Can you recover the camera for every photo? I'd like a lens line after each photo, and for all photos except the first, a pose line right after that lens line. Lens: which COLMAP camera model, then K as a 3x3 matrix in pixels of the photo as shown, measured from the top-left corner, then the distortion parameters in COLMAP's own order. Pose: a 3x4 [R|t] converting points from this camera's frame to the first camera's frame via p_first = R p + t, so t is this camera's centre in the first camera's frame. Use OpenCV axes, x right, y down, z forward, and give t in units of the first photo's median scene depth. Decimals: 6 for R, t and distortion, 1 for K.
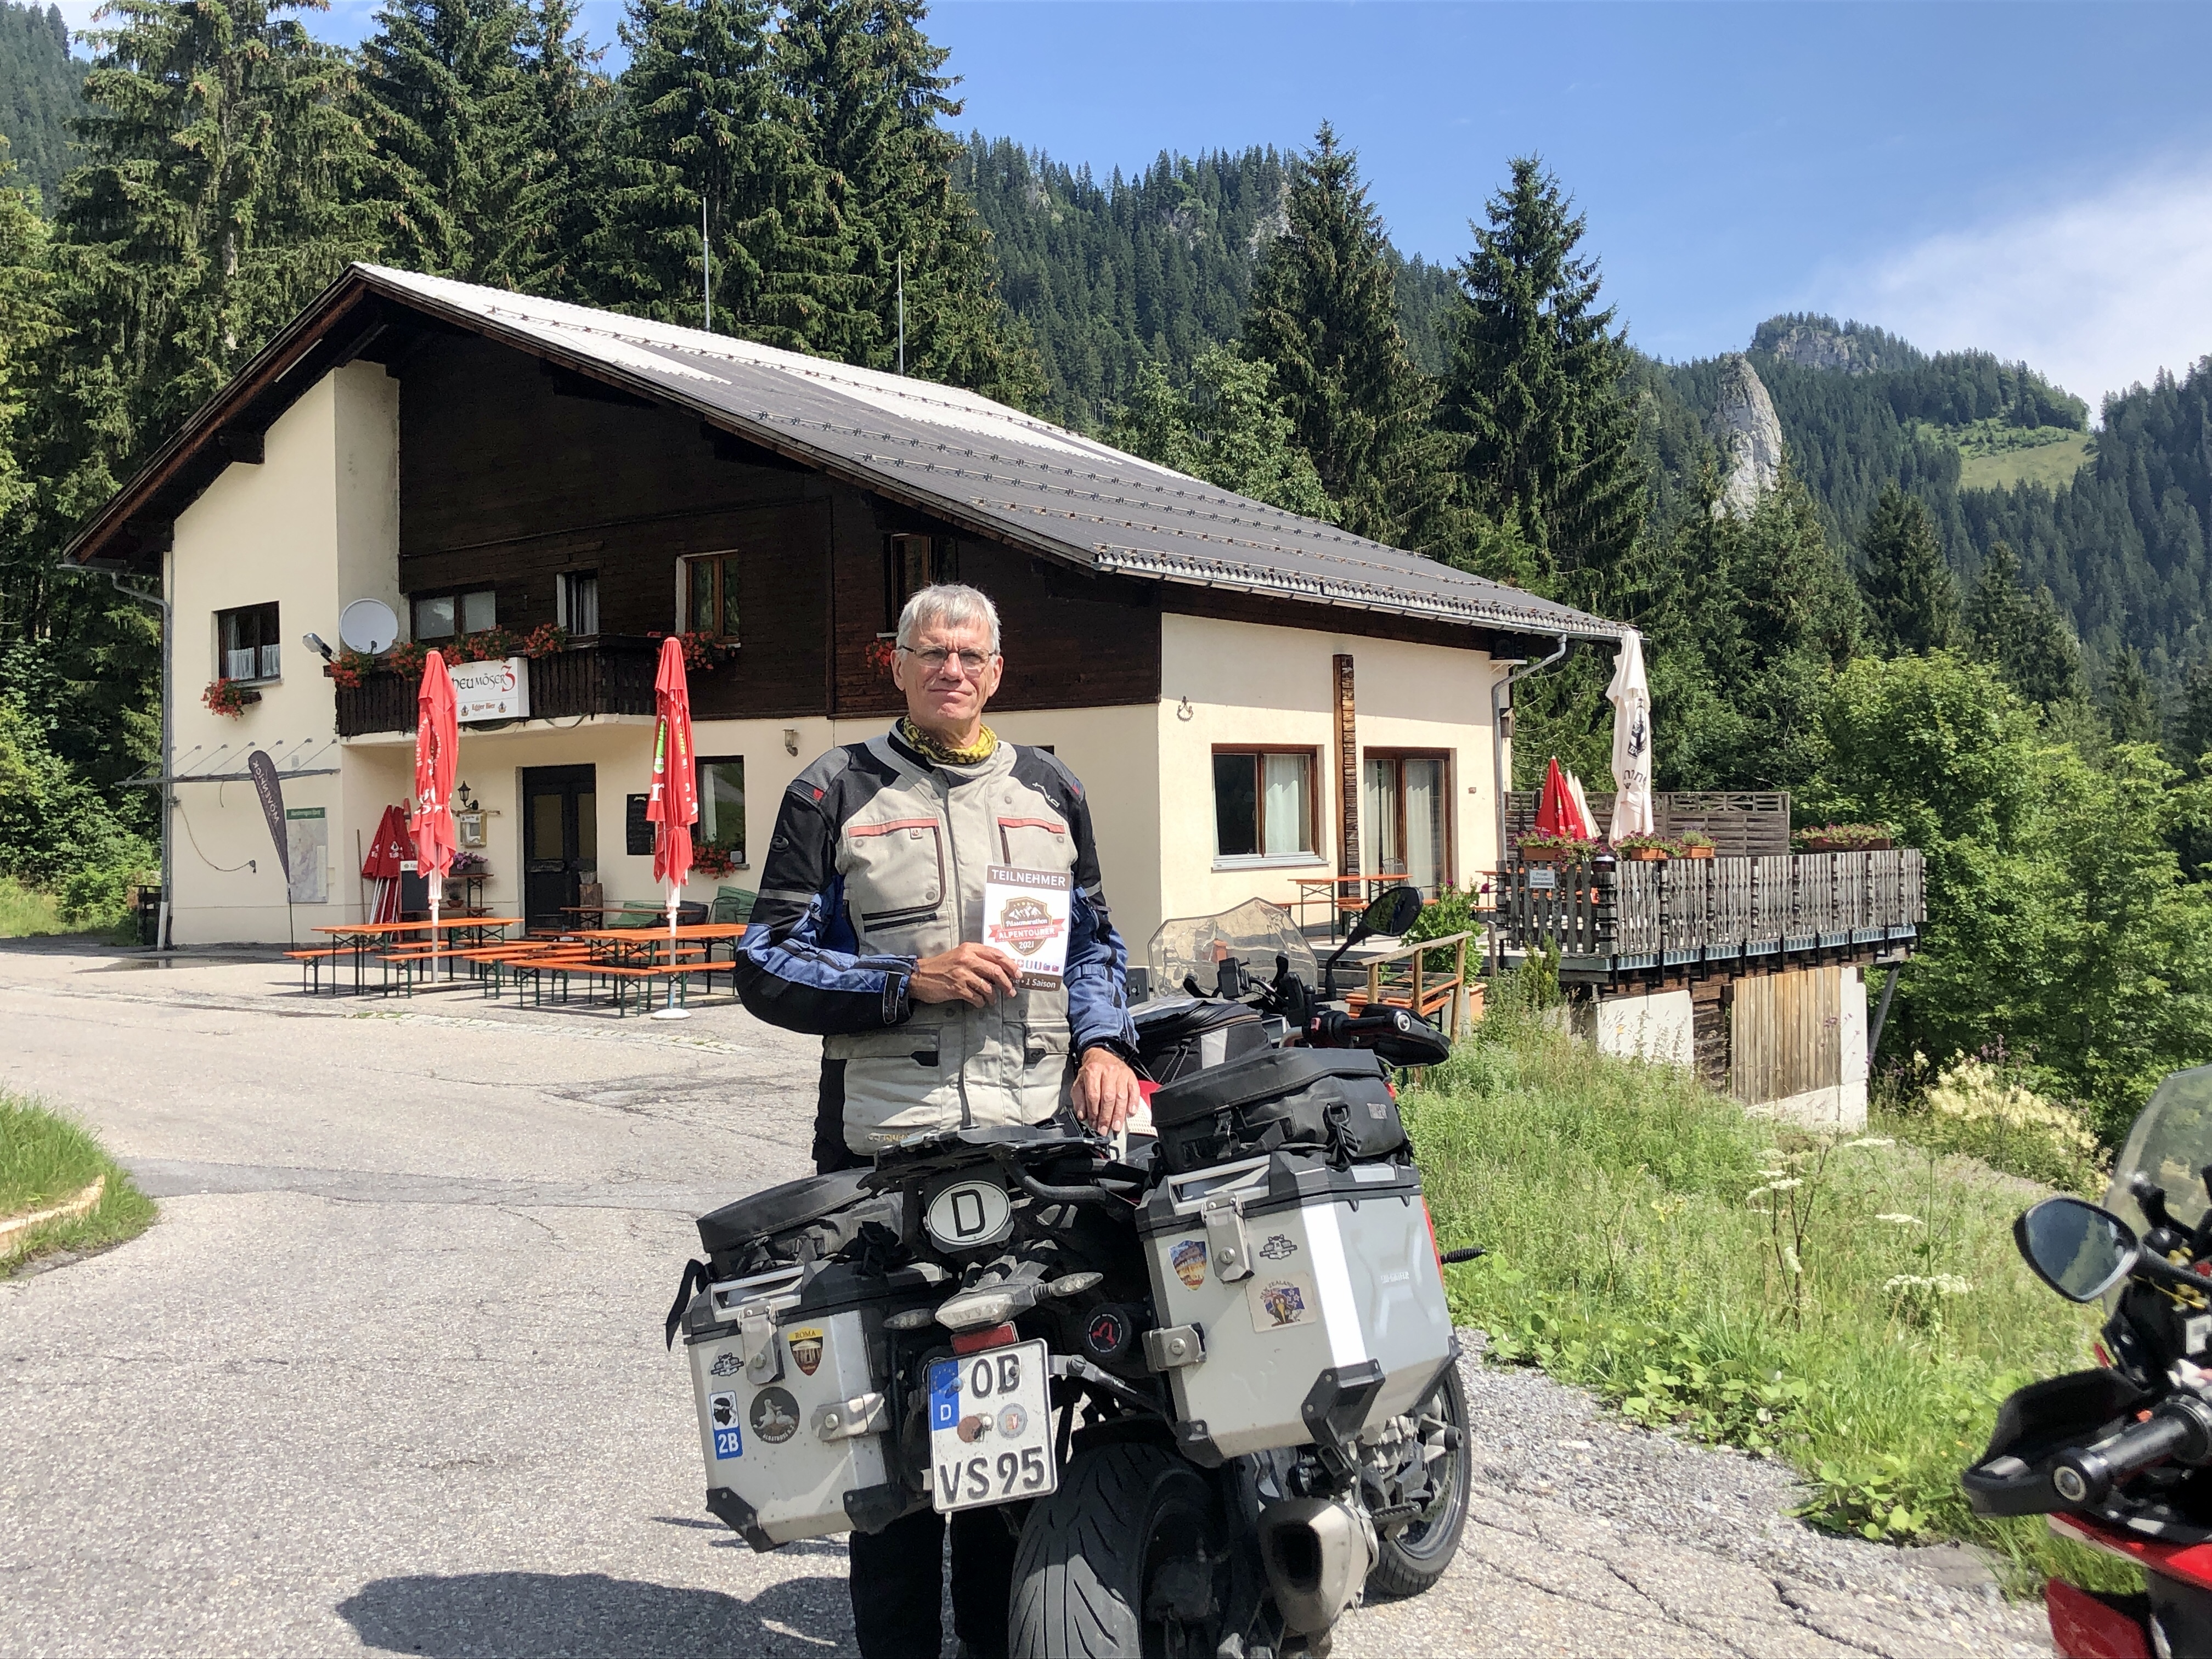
lens RADIAL K [[2365.4, 0, 1107.1], [0, 2365.4, 739.3], [0, 0, 1]] dist [0.115548, -0.931539]
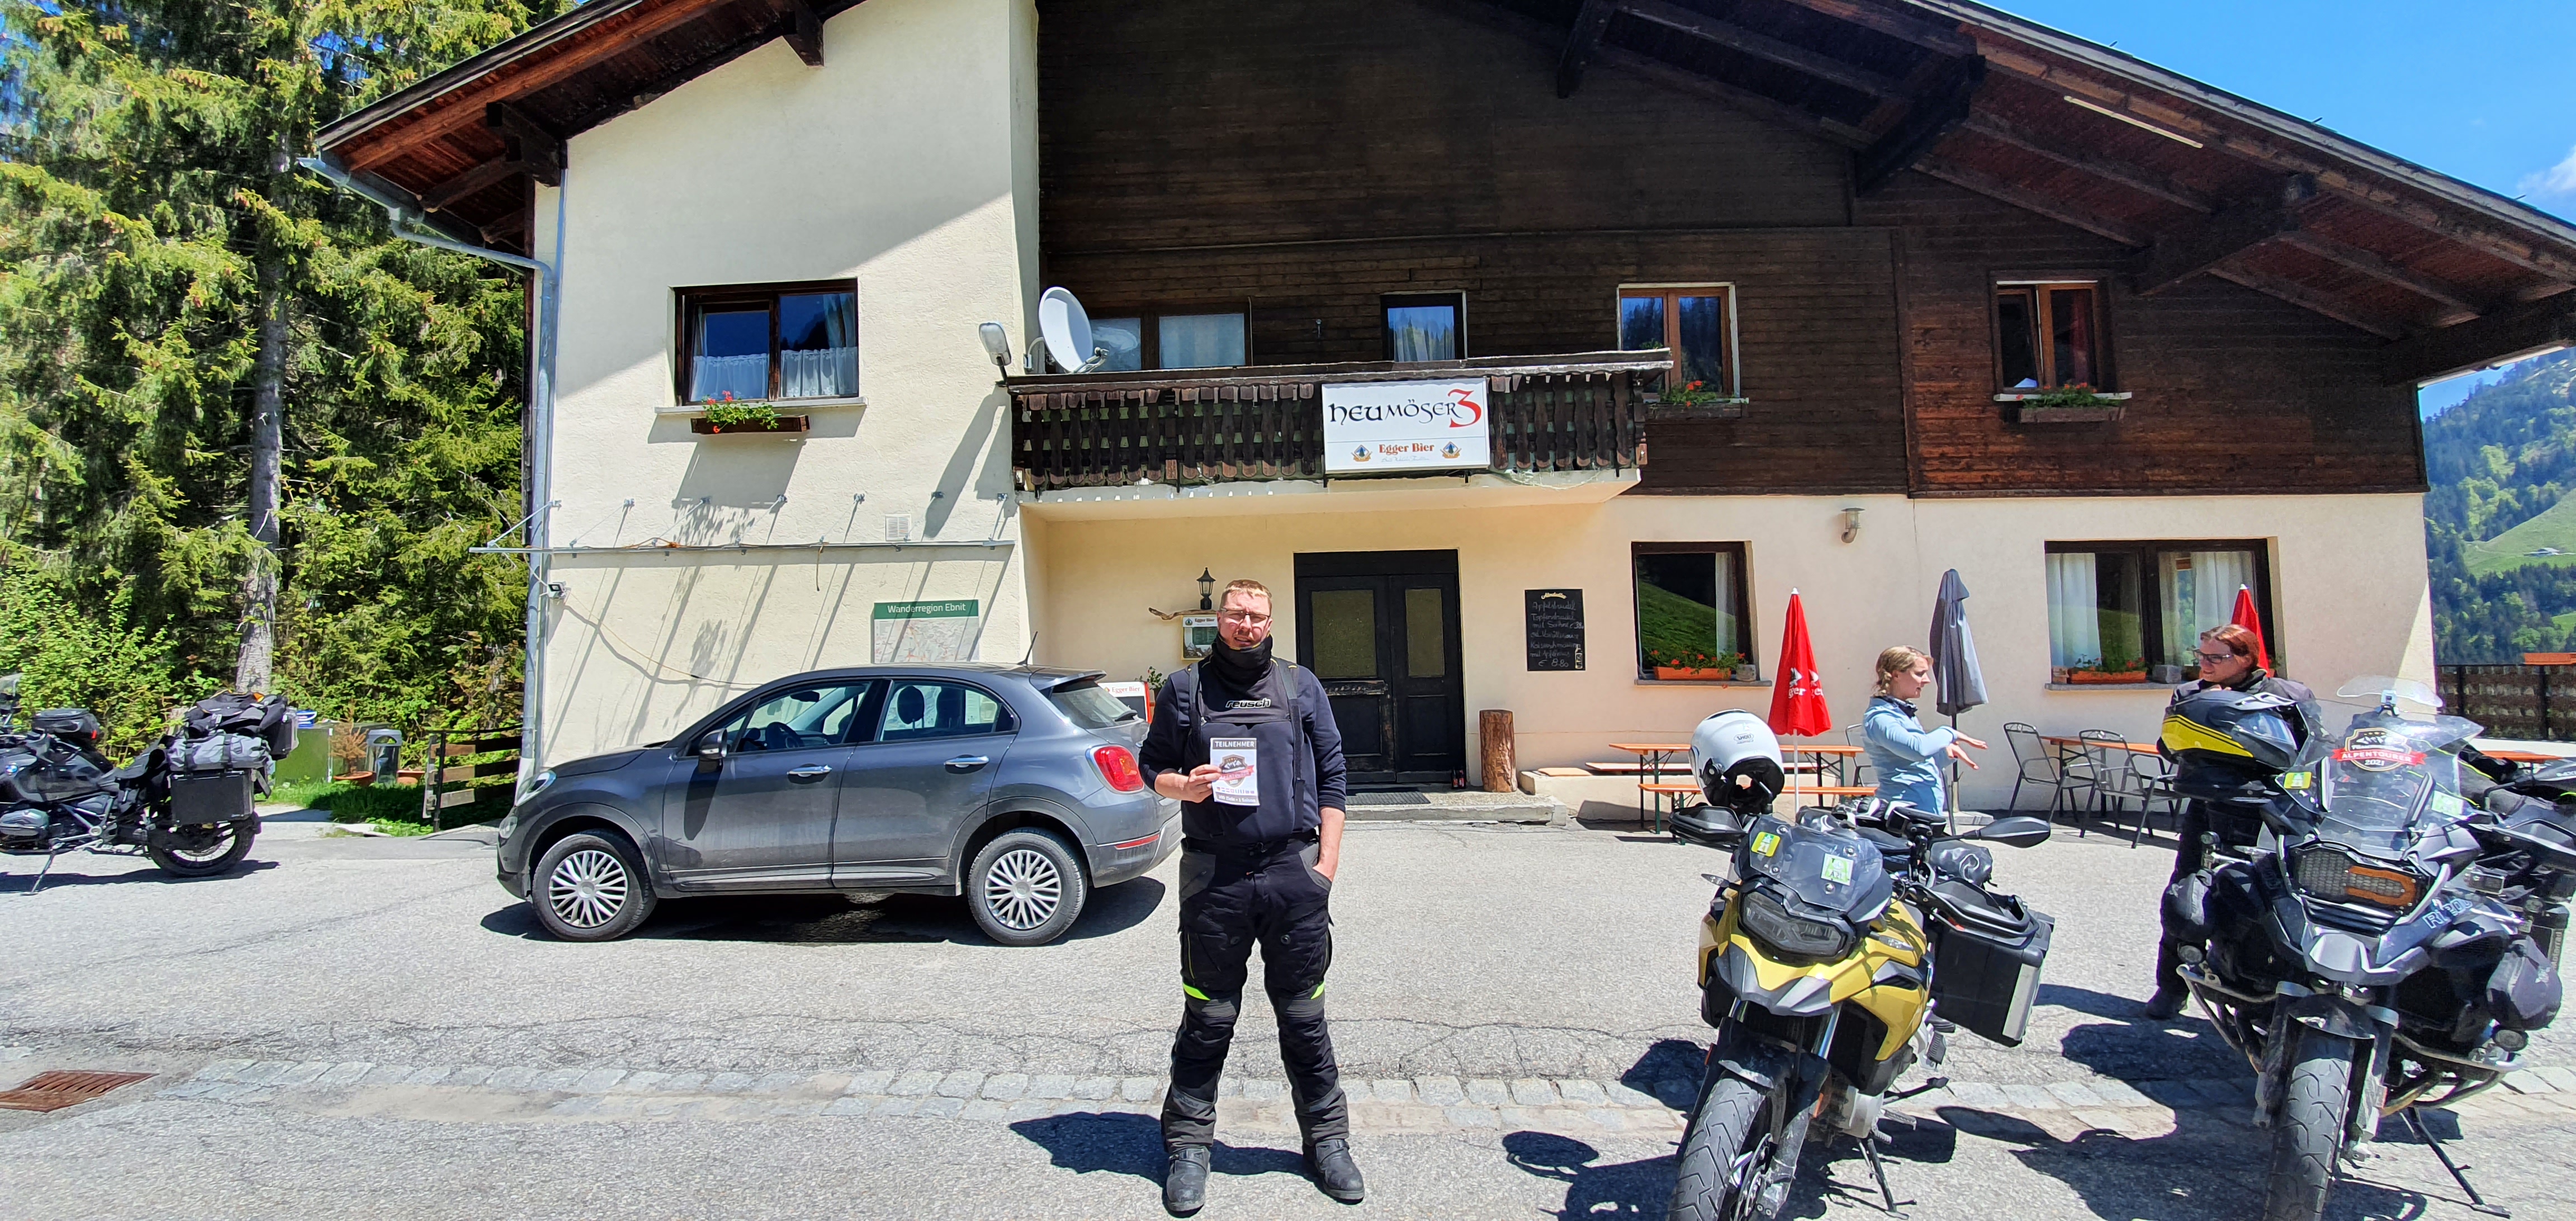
lens RADIAL K [[1027.3, 0, 1259.3], [0, 1027.3, 608.2], [0, 0, 1]] dist [-0.008475, 0.000047]
pose [[0.815387, 0.044487, 0.577204, -0.429502], [-0.021347, 0.998675, -0.046815, 0.042700], [-0.578522, 0.025850, 0.815257, 0.731469]]
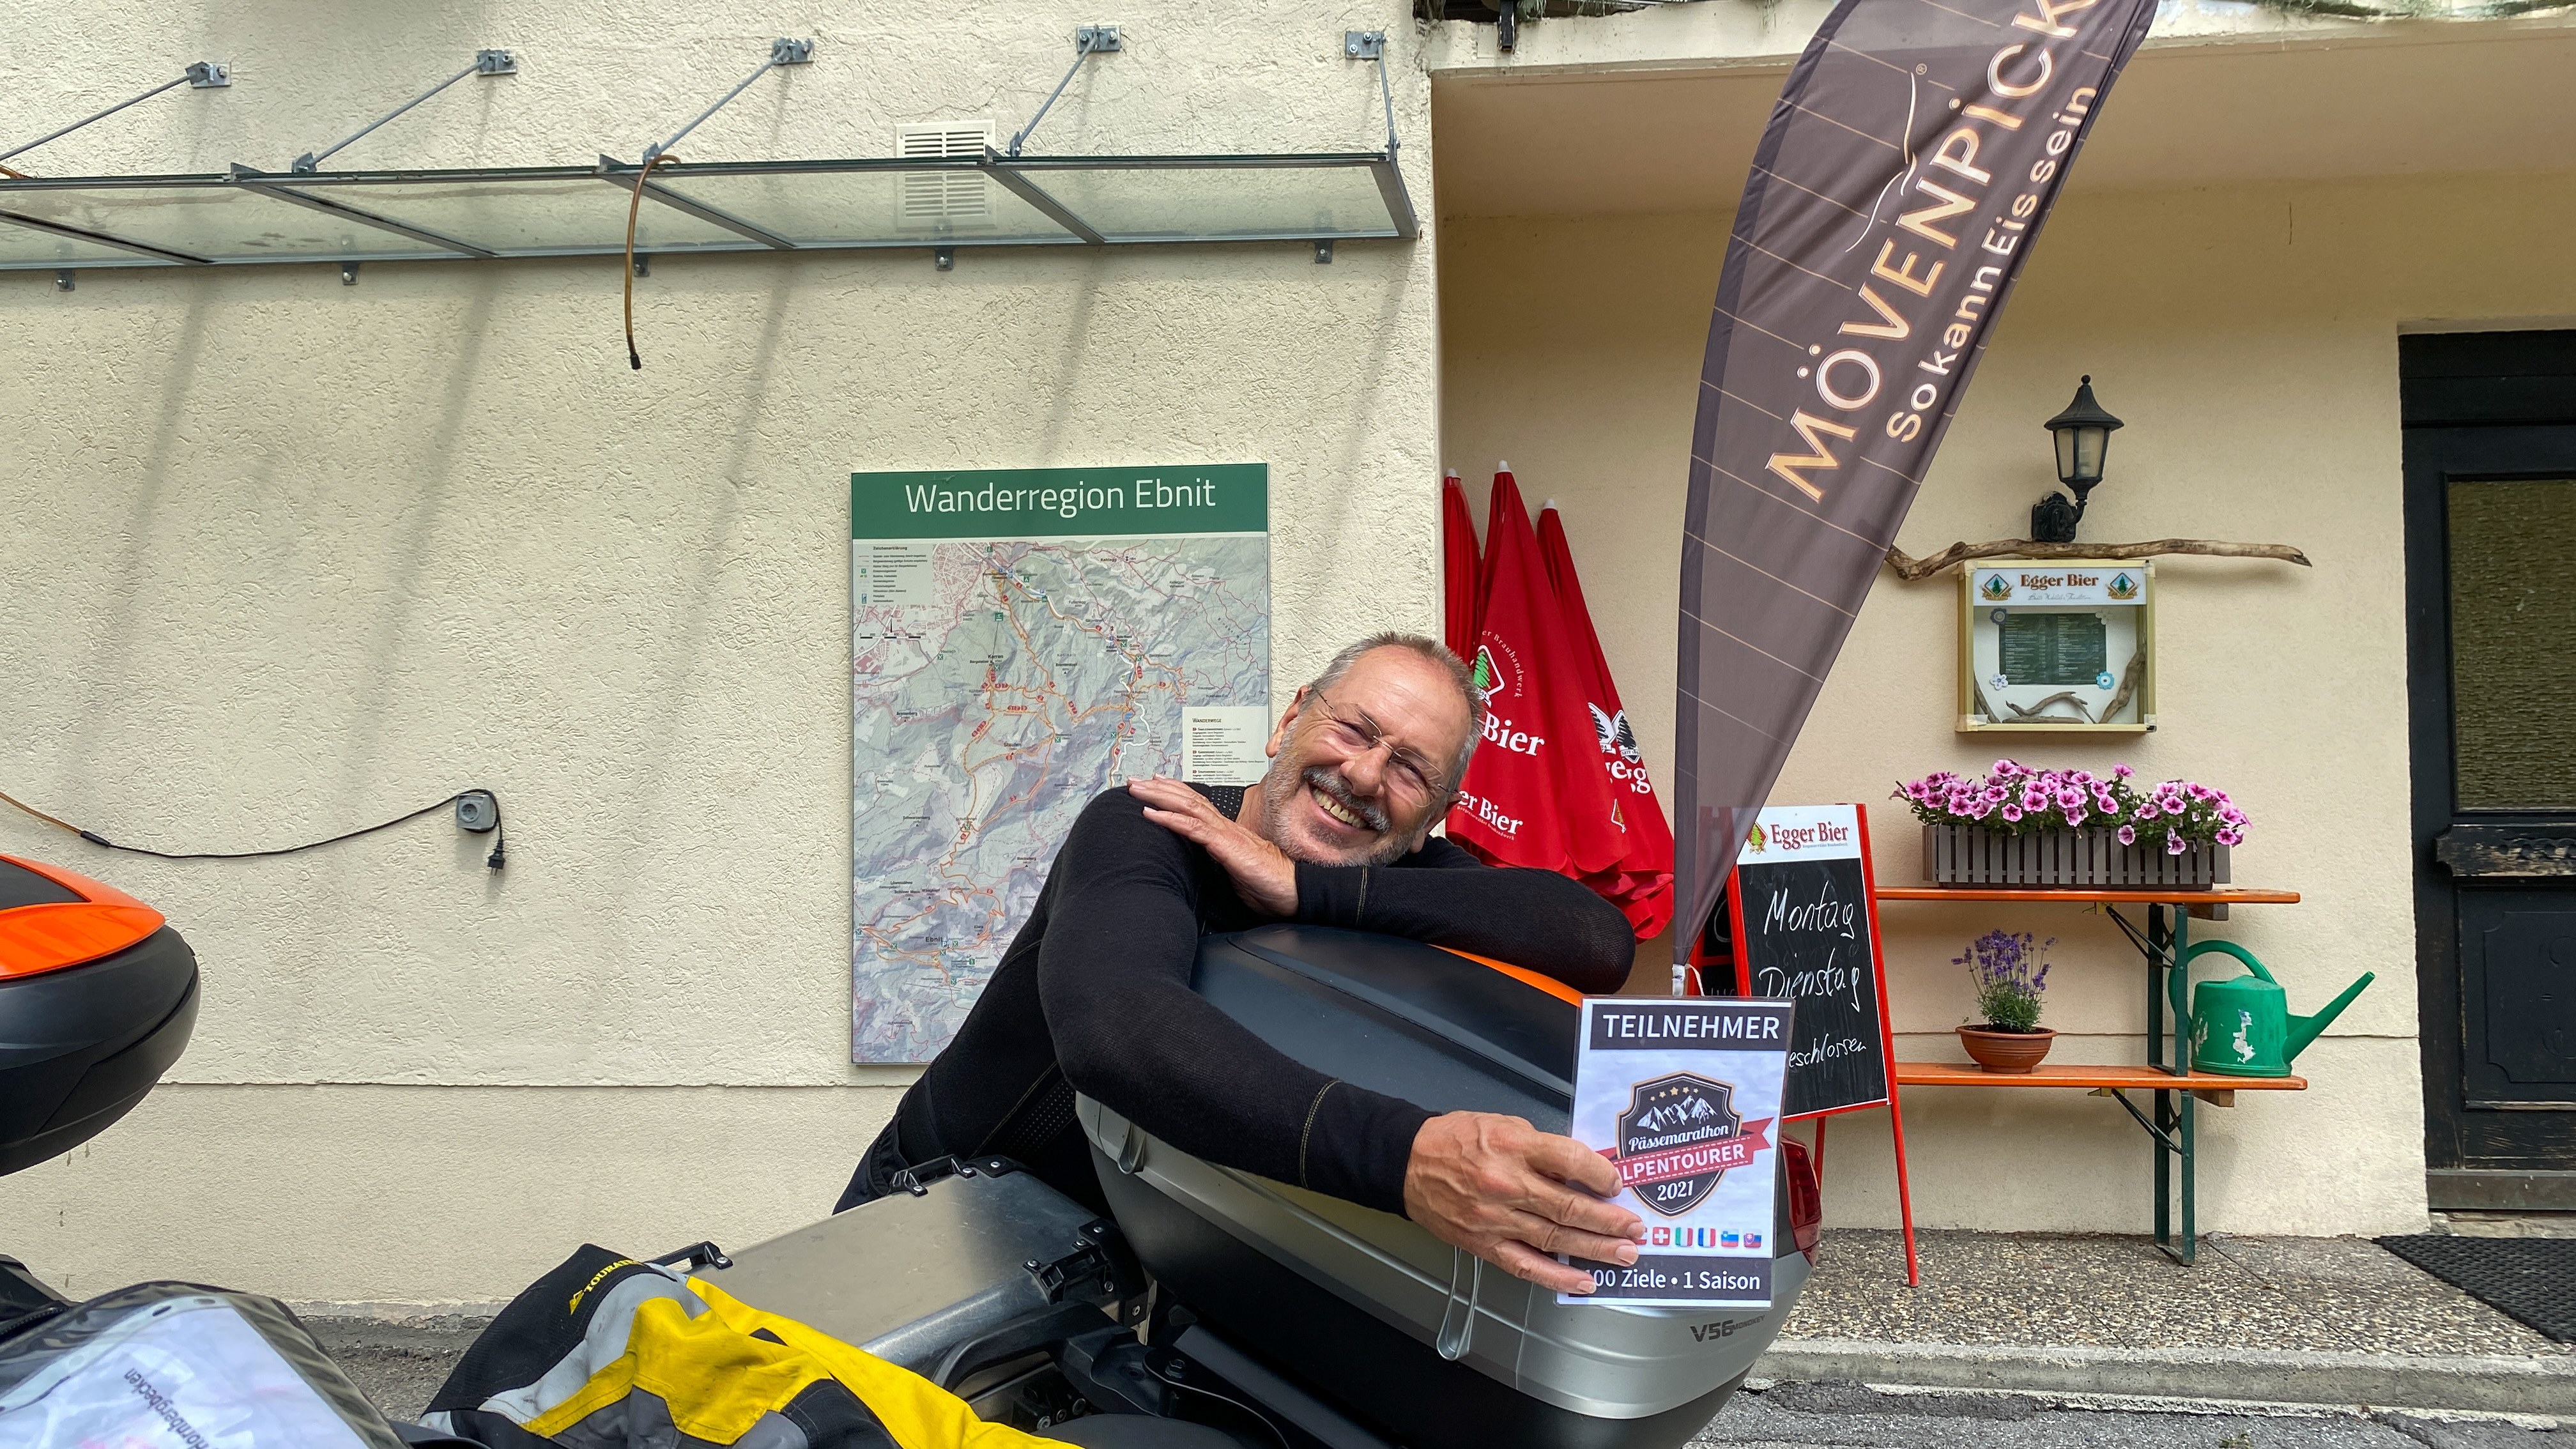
lens RADIAL K [[1951.0, 0, 1288.0], [0, 1951.0, 724.5], [0, 0, 1]] dist [0.037020, -0.003327]
pose [[0.852085, 0.041665, 0.521743, -0.397714], [-0.040256, 0.999091, -0.014041, 0.048337], [-0.521853, -0.009039, 0.852987, 0.890309]]
